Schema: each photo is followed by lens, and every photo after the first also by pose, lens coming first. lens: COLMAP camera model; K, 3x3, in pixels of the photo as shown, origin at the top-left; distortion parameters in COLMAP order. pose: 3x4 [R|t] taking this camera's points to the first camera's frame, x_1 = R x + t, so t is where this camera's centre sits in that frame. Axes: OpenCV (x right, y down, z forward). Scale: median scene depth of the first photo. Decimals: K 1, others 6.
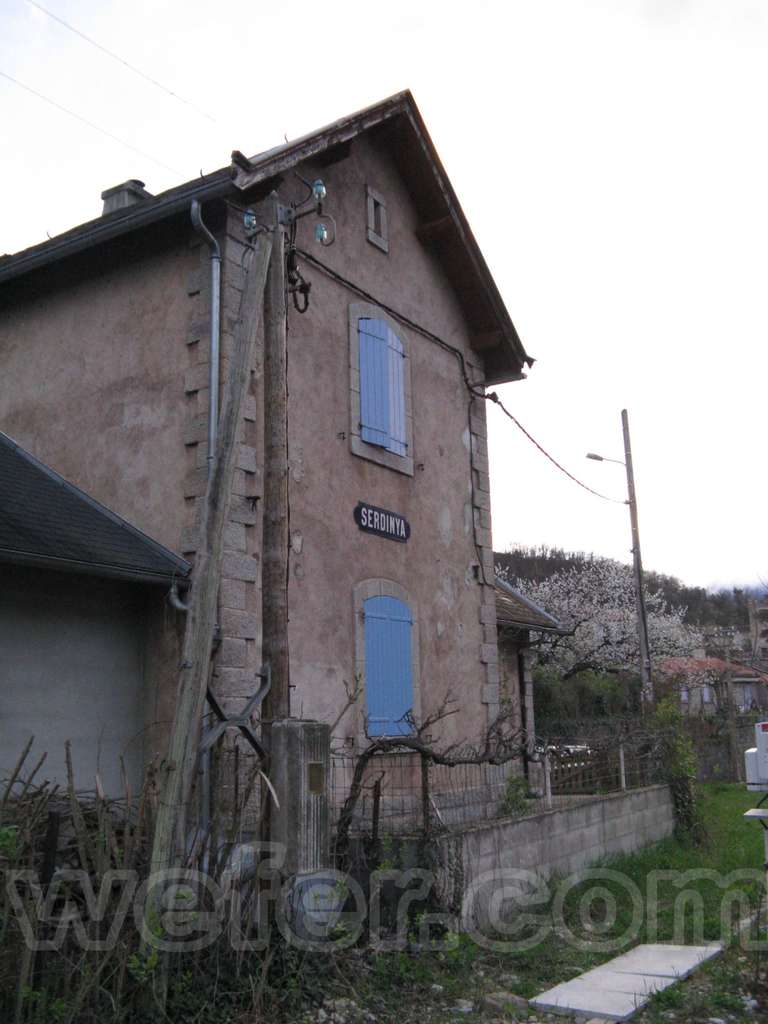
lens RADIAL K [[1055.6, 0, 372.6], [0, 1055.6, 520.8], [0, 0, 1]] dist [-0.119278, 0.000000]
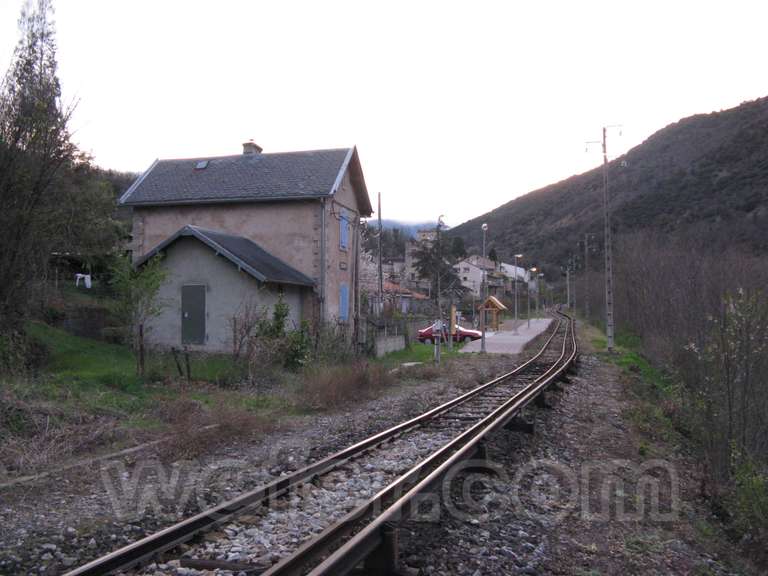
lens RADIAL K [[791.7, 0, 384.9], [0, 791.7, 283.6], [0, 0, 1]] dist [-0.119278, 0.000000]
pose [[0.945435, 0.036454, 0.323766, -0.876625], [-0.084695, 0.987057, 0.136184, -0.383471], [-0.314611, -0.156174, 0.936285, -1.986252]]
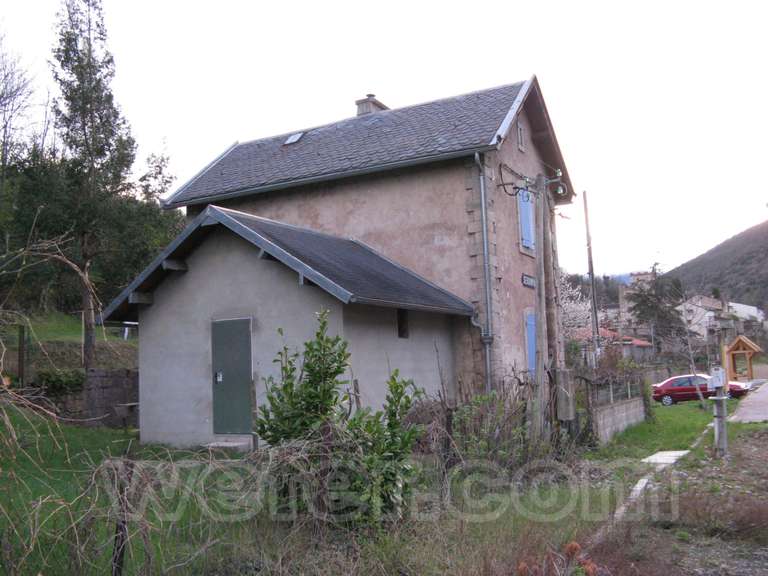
lens RADIAL K [[791.7, 0, 390.4], [0, 791.7, 288.1], [0, 0, 1]] dist [-0.119278, 0.000000]
pose [[0.997368, -0.006093, 0.072243, -0.448270], [0.000199, 0.996689, 0.081310, -0.133265], [-0.072500, -0.081081, 0.994067, -0.706951]]
